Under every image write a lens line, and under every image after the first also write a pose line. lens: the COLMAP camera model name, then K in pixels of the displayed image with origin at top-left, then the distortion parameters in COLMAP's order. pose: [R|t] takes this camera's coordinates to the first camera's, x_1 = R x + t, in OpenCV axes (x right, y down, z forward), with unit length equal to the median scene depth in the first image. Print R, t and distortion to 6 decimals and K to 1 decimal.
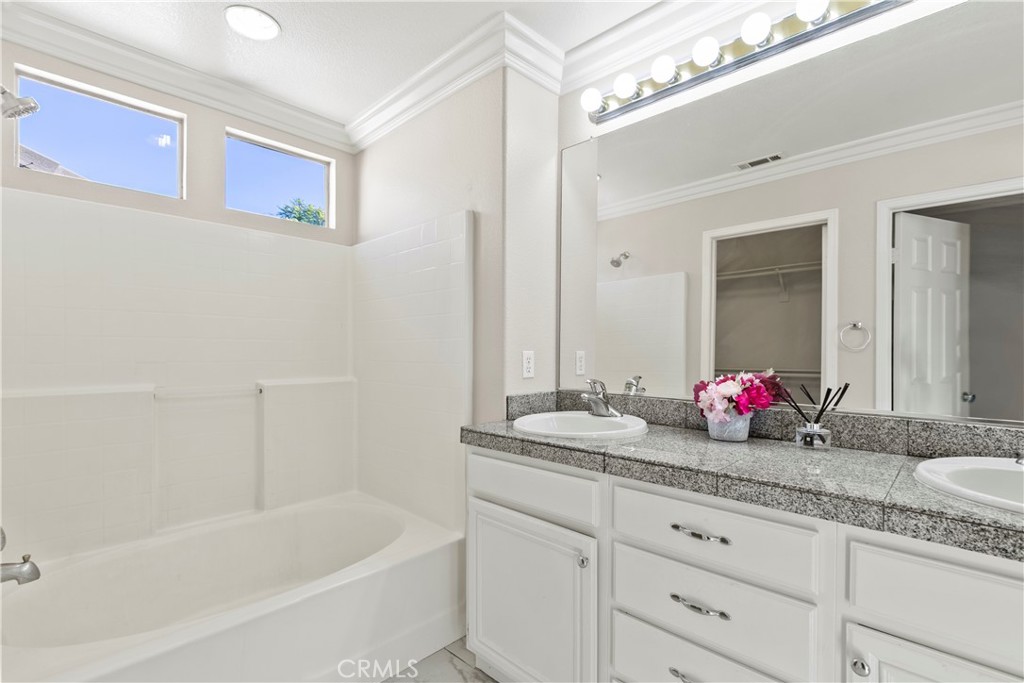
lens RADIAL K [[476.3, 0, 518.9], [0, 476.3, 356.9], [0, 0, 1]] dist [0.002920, -0.001363]
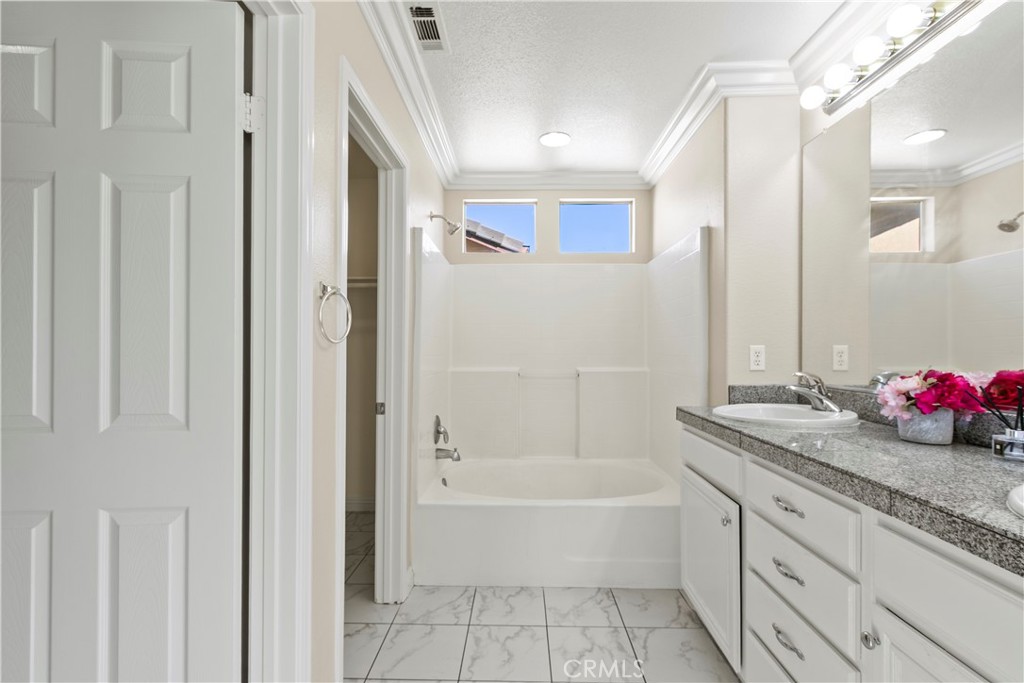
lens RADIAL K [[476.3, 0, 511.7], [0, 476.3, 345.1], [0, 0, 1]] dist [0.002920, -0.001363]
pose [[0.676145, -0.008940, -0.736714, 0.598039], [-0.005386, 0.999840, -0.017076, 0.010579], [0.736749, 0.015513, 0.675989, -0.192178]]
